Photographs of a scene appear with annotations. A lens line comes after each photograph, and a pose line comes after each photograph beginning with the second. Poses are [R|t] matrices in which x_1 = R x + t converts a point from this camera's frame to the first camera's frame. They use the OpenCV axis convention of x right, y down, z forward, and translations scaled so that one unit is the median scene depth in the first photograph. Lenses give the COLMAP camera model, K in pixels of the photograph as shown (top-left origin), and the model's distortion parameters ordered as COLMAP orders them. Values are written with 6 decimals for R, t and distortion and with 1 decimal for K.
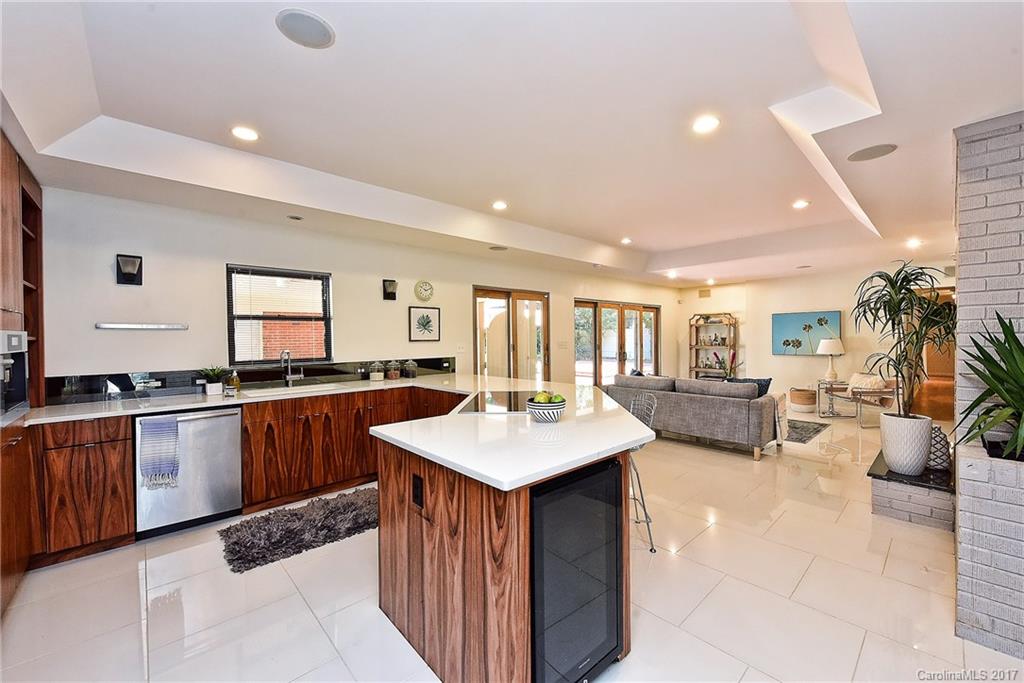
lens RADIAL K [[397.4, 0, 510.3], [0, 397.4, 340.5], [0, 0, 1]] dist [-0.000476, 0.000016]
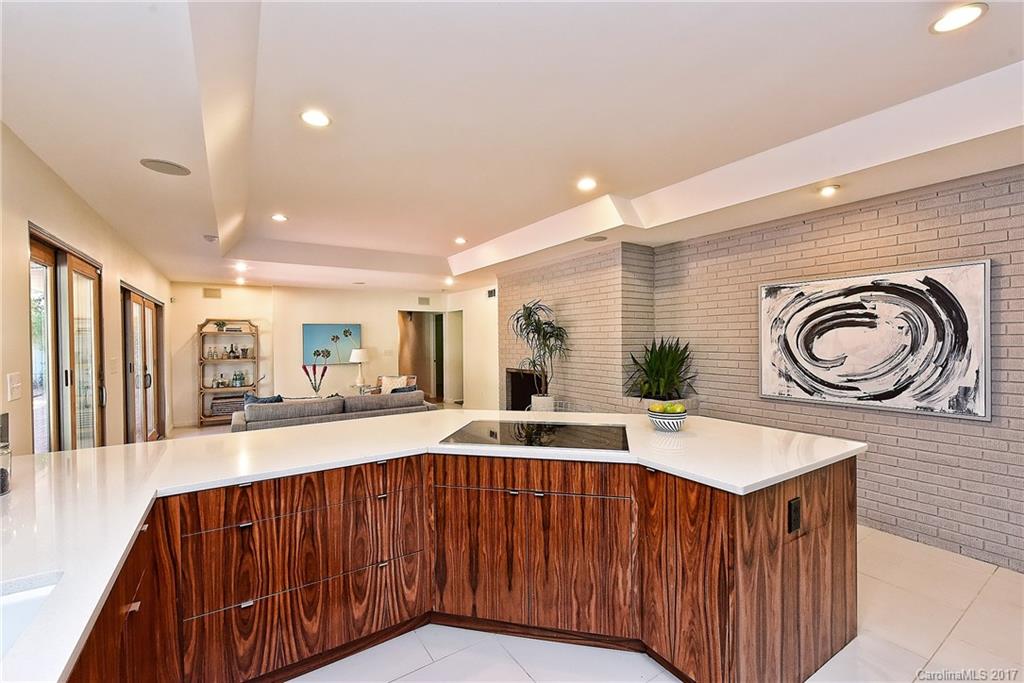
lens RADIAL K [[424.4, 0, 514.2], [0, 424.4, 342.3], [0, 0, 1]] dist [-0.001609, -0.000184]
pose [[0.159741, 0.002024, 0.987157, -0.272774], [0.015239, 0.999874, -0.004516, -0.008428], [-0.987041, 0.015765, 0.159690, 0.304570]]
